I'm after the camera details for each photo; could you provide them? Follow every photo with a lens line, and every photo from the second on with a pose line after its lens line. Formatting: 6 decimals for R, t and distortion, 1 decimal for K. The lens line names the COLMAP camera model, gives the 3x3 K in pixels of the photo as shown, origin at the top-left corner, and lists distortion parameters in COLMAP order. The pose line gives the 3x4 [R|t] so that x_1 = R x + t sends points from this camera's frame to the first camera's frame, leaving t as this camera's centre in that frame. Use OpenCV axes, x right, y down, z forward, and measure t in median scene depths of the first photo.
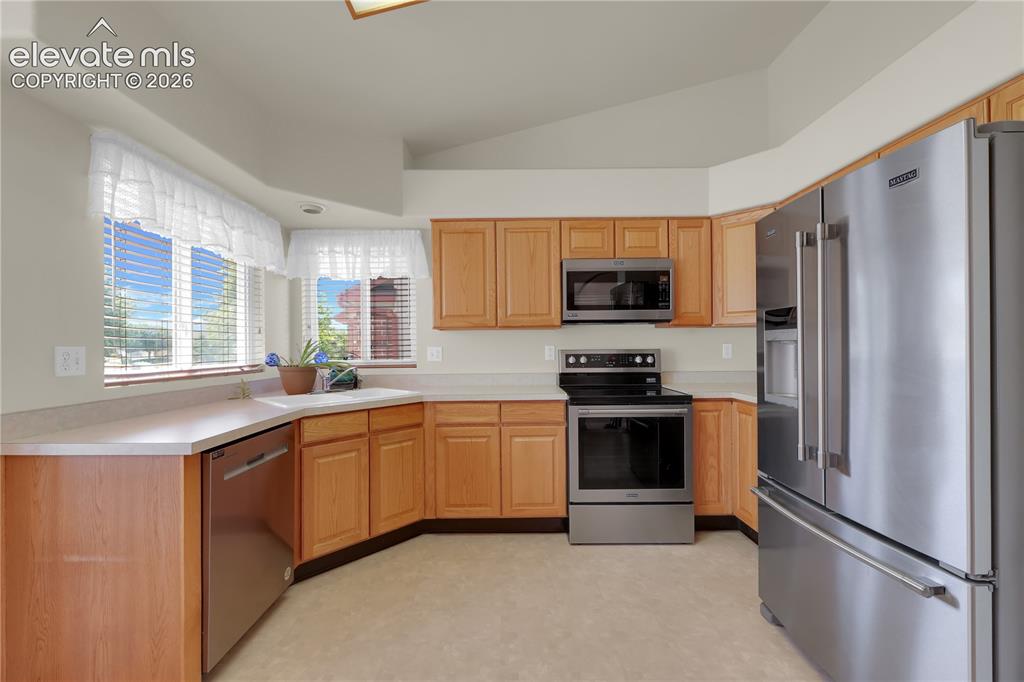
lens RADIAL K [[432.5, 0, 514.7], [0, 432.5, 344.3], [0, 0, 1]] dist [-0.004623, 0.000766]
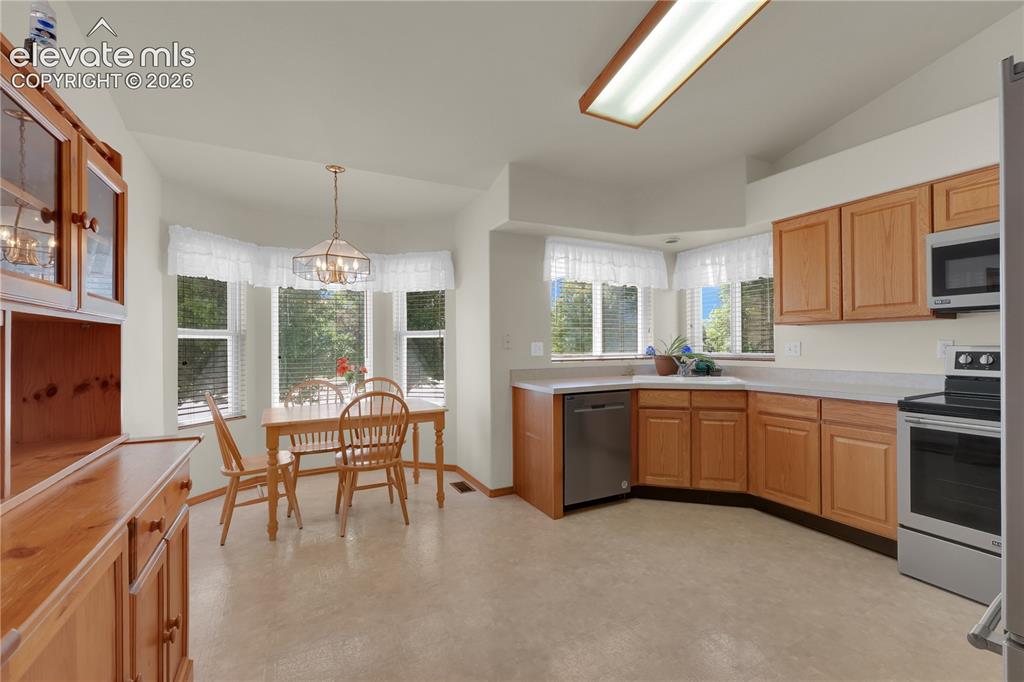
lens RADIAL K [[432.5, 0, 512.9], [0, 432.5, 343.8], [0, 0, 1]] dist [-0.004623, 0.000766]
pose [[0.456040, 0.005294, -0.889944, 0.521787], [0.006987, 0.999930, 0.009529, -0.004634], [0.889932, -0.010564, 0.455971, -0.066090]]
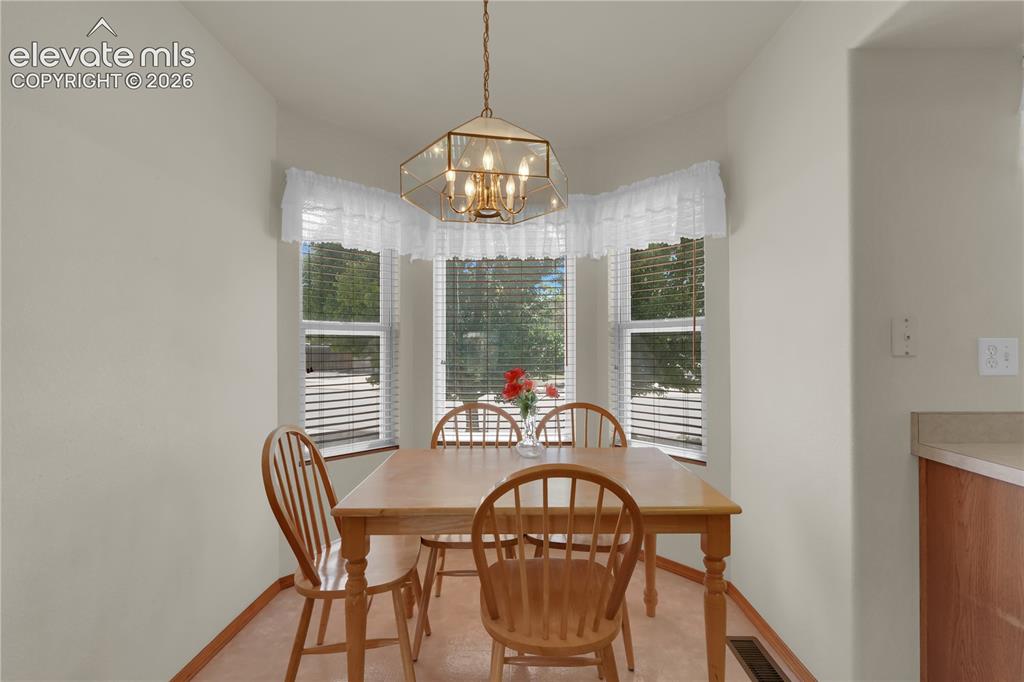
lens RADIAL K [[432.5, 0, 516.6], [0, 432.5, 343.7], [0, 0, 1]] dist [-0.004623, 0.000766]
pose [[-0.017279, 0.006184, -0.999832, -0.138769], [0.008777, 0.999943, 0.006033, 0.001814], [0.999812, -0.008672, -0.017332, 0.081428]]
